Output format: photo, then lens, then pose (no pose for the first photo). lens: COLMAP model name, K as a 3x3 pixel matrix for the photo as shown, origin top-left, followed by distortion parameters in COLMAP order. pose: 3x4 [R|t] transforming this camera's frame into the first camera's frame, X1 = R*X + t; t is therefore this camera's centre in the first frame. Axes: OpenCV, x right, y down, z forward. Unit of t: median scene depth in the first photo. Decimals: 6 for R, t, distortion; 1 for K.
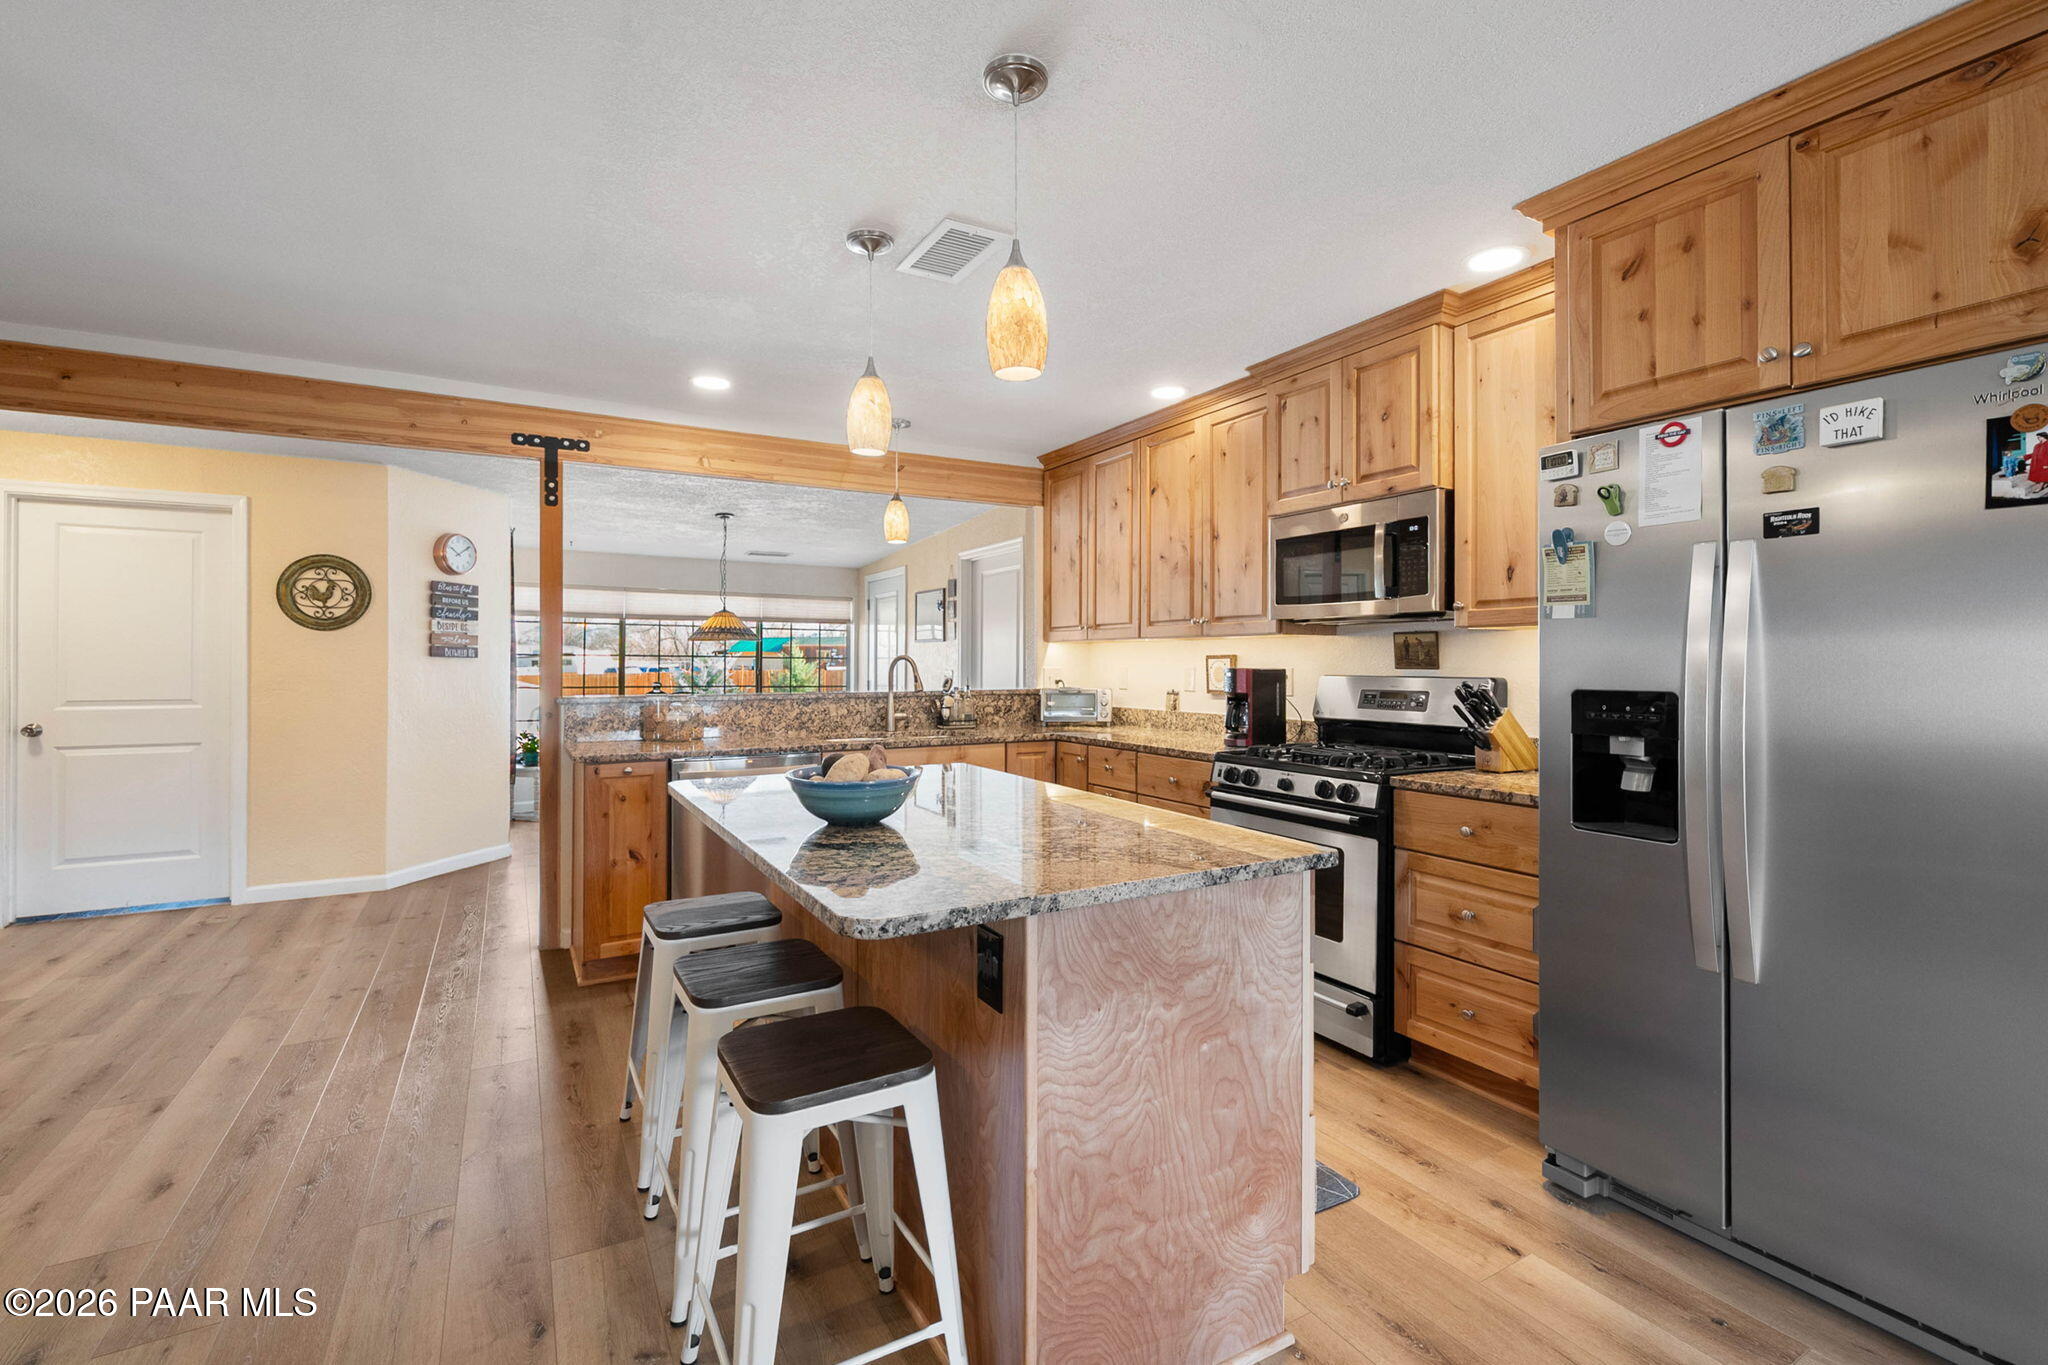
lens RADIAL K [[903.4, 0, 1029.6], [0, 903.4, 655.5], [0, 0, 1]] dist [-0.002283, 0.001283]
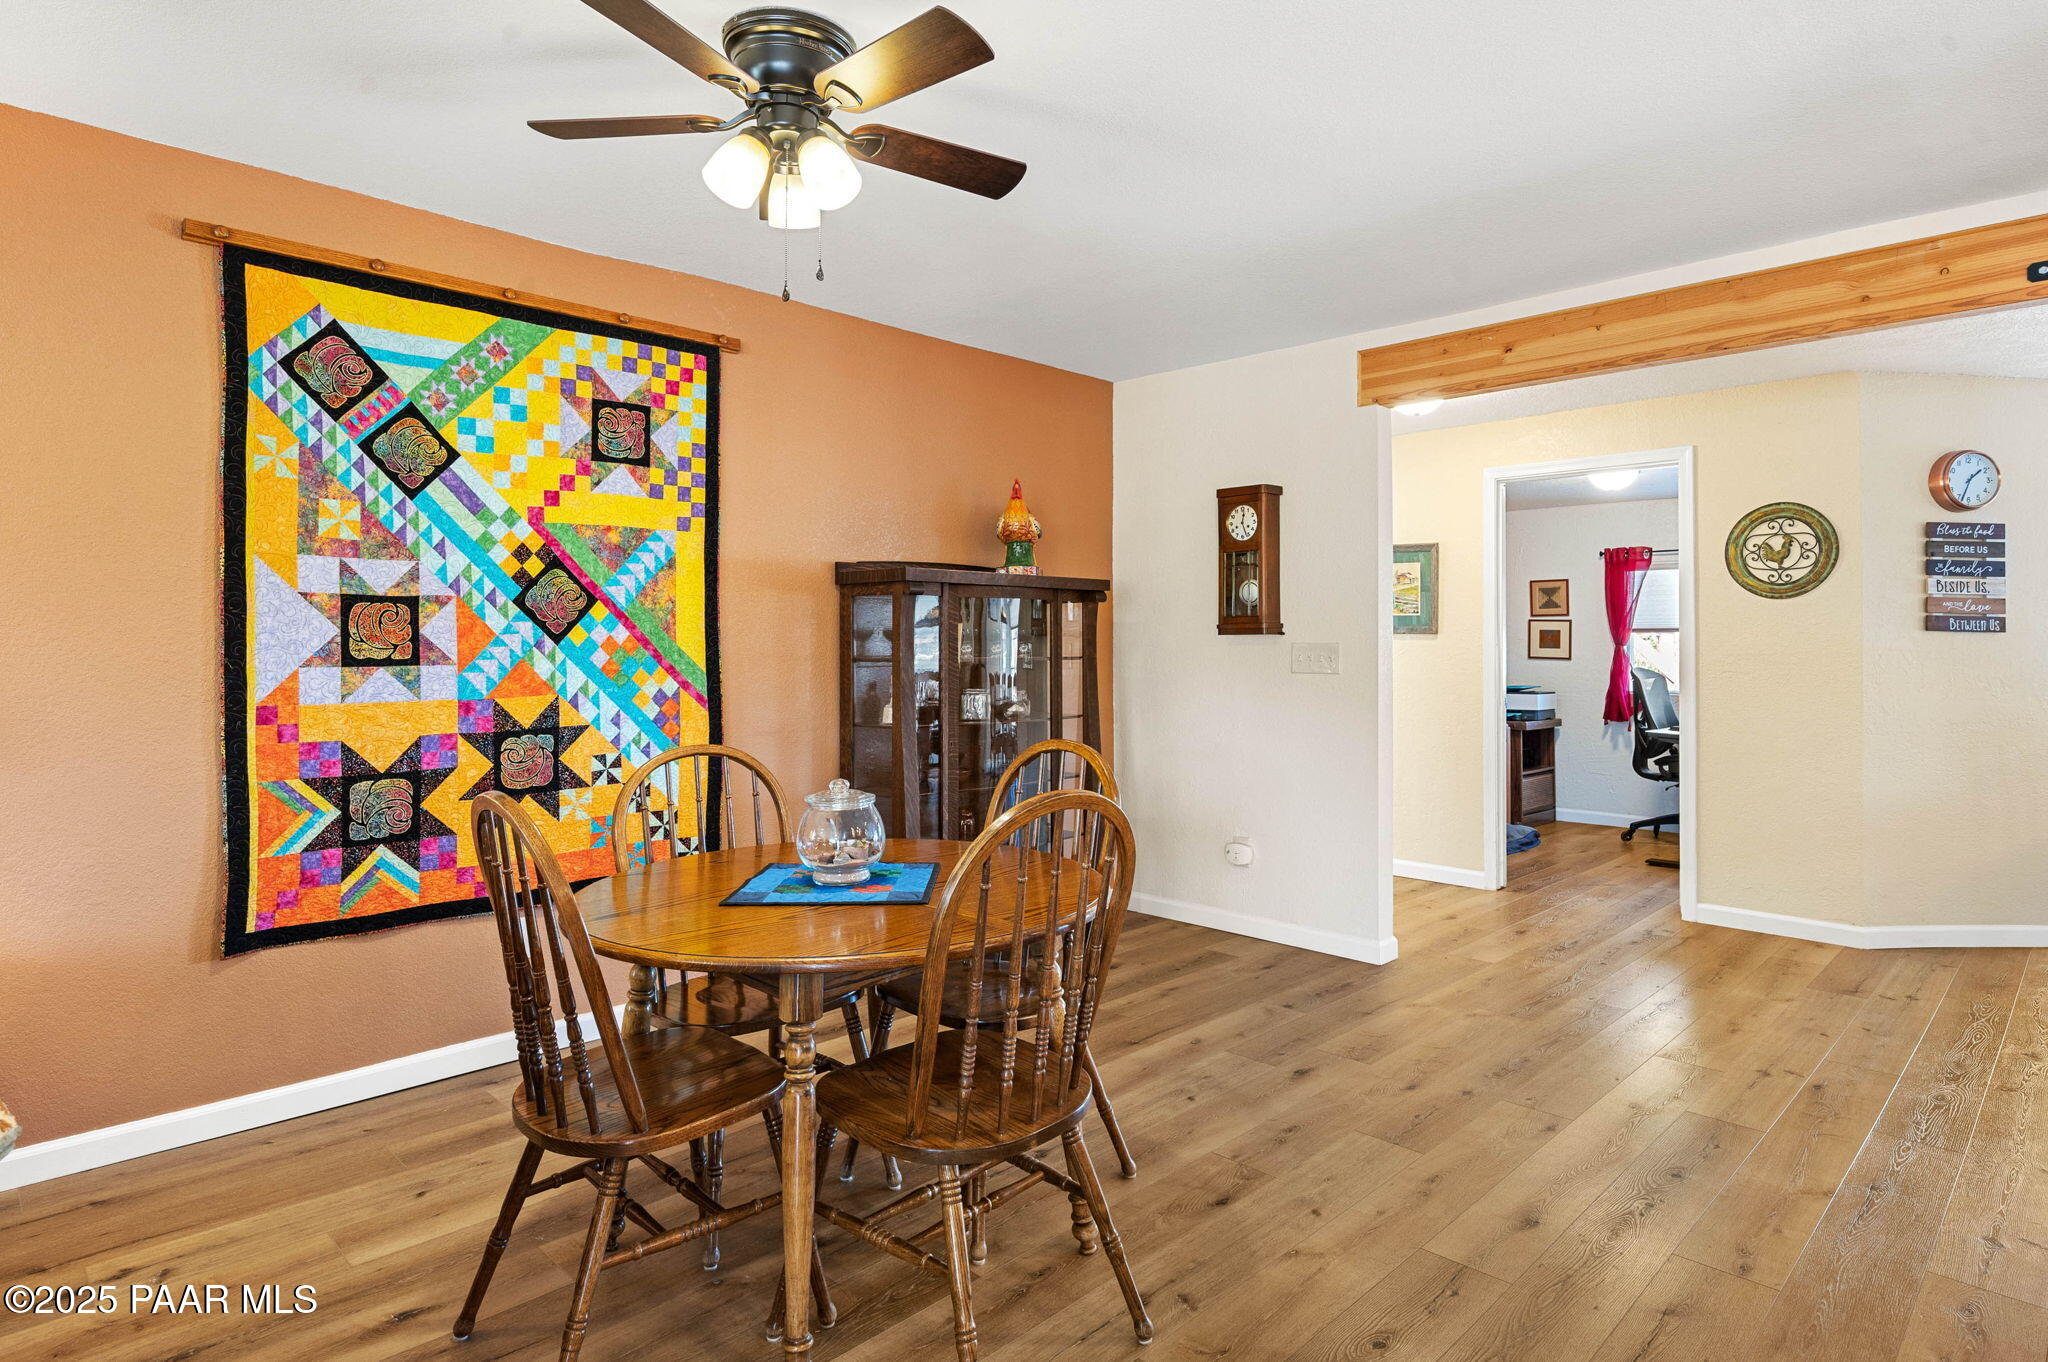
lens RADIAL K [[1112.9, 0, 1020.5], [0, 1112.9, 626.8], [0, 0, 1]] dist [-0.006461, 0.001936]
pose [[0.259237, -0.016873, -0.965666, -0.021618], [0.002909, 0.999856, -0.016689, 0.015388], [0.965809, 0.001517, 0.259249, 0.143287]]
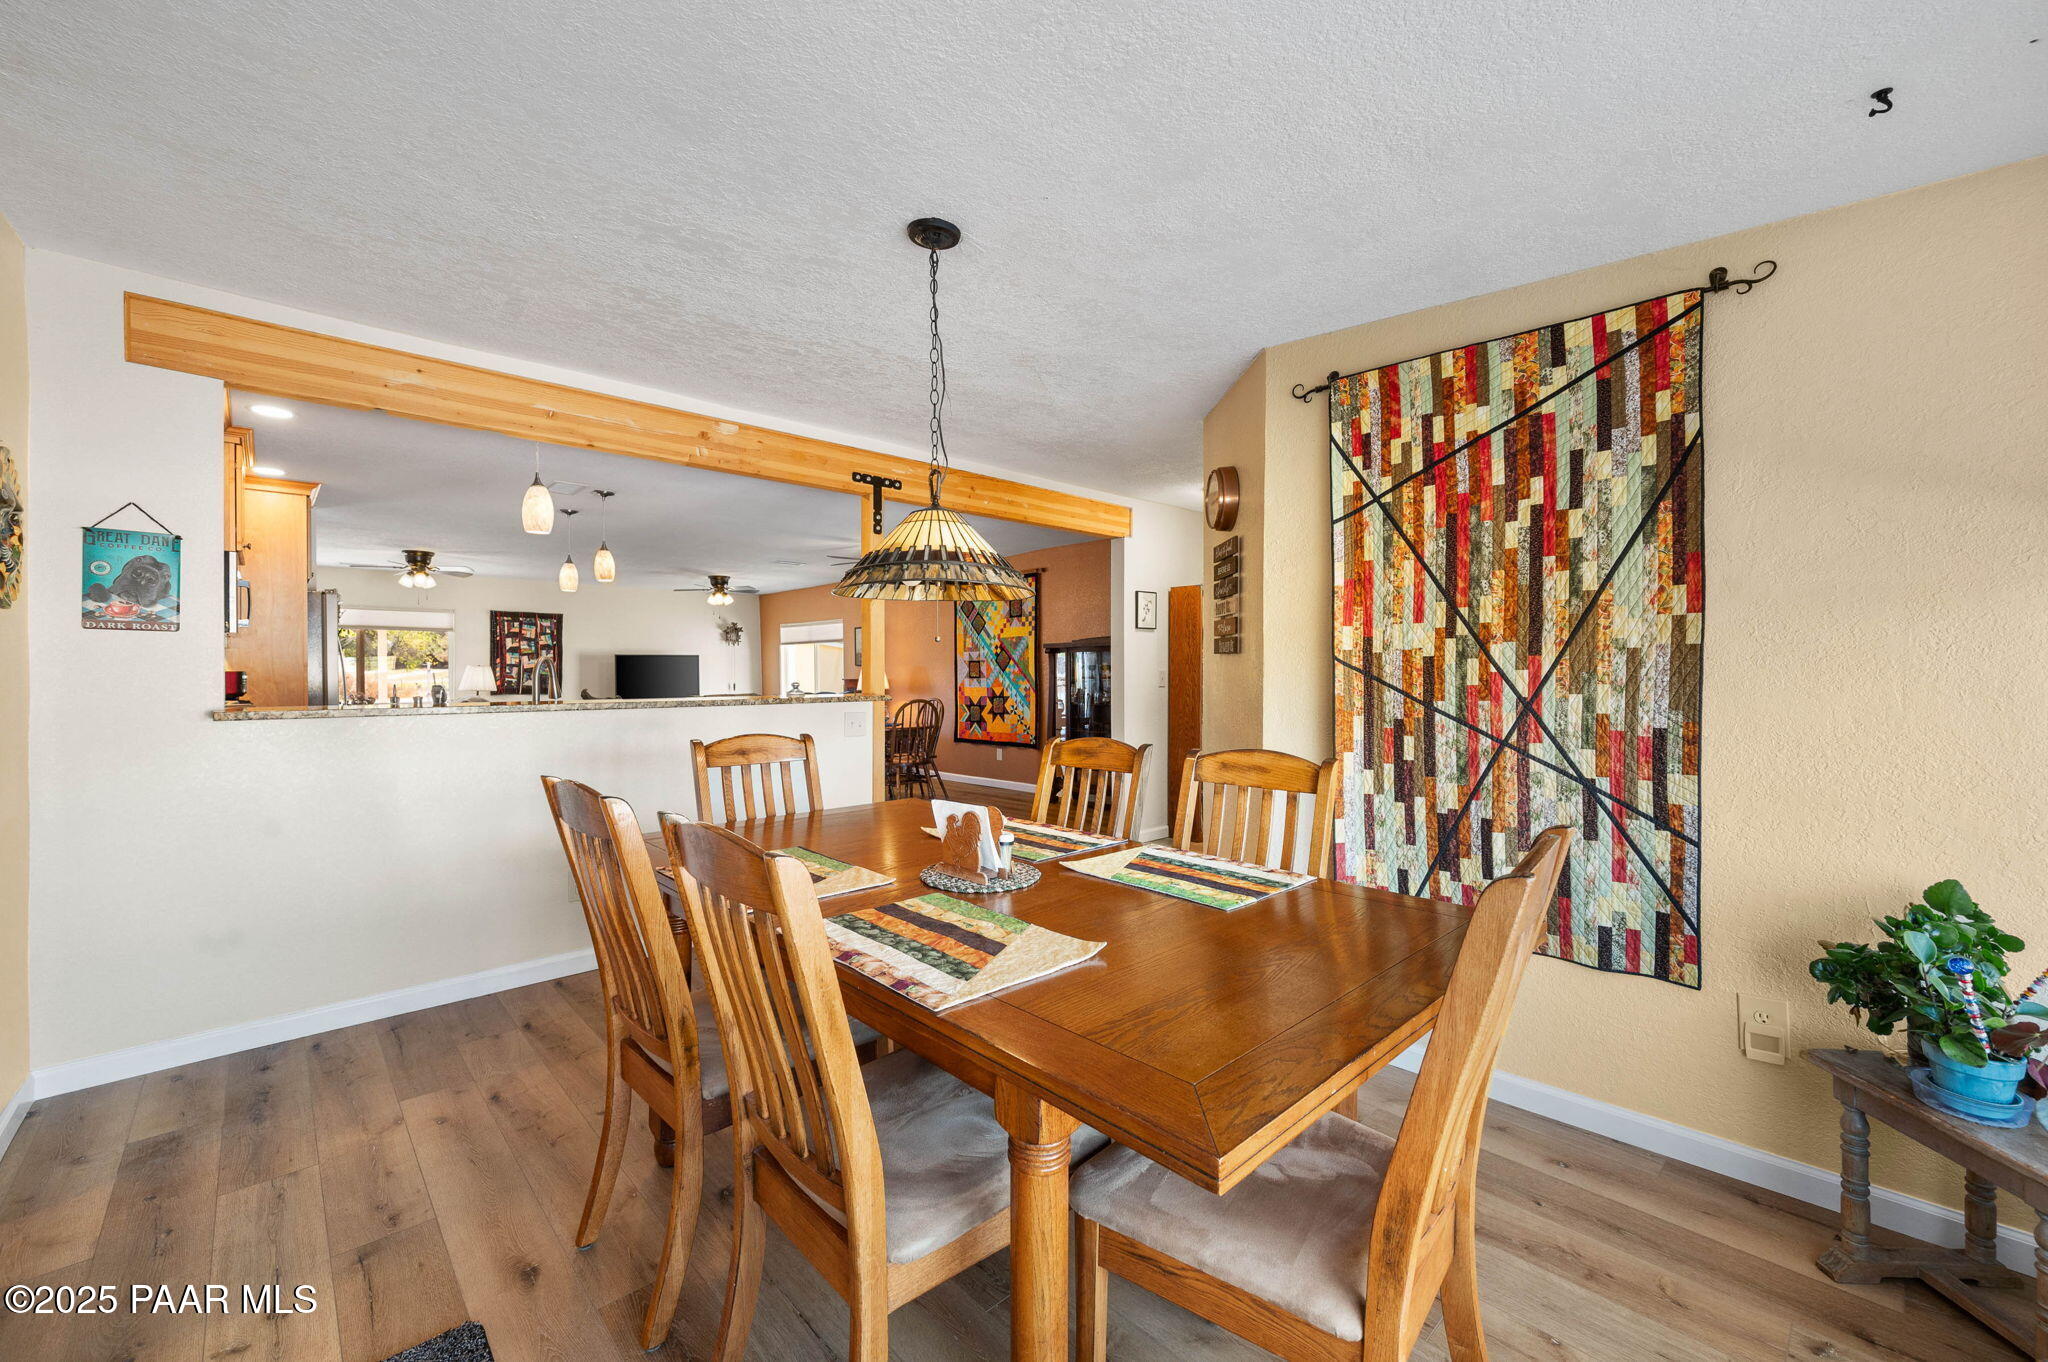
lens RADIAL K [[818.9, 0, 1021.5], [0, 818.9, 680.8], [0, 0, 1]] dist [-0.002039, -0.000033]
pose [[-0.976365, 0.003656, -0.216099, -0.568870], [0.002901, 0.999989, 0.003811, 0.028559], [0.216110, 0.003093, -0.976364, 2.405307]]
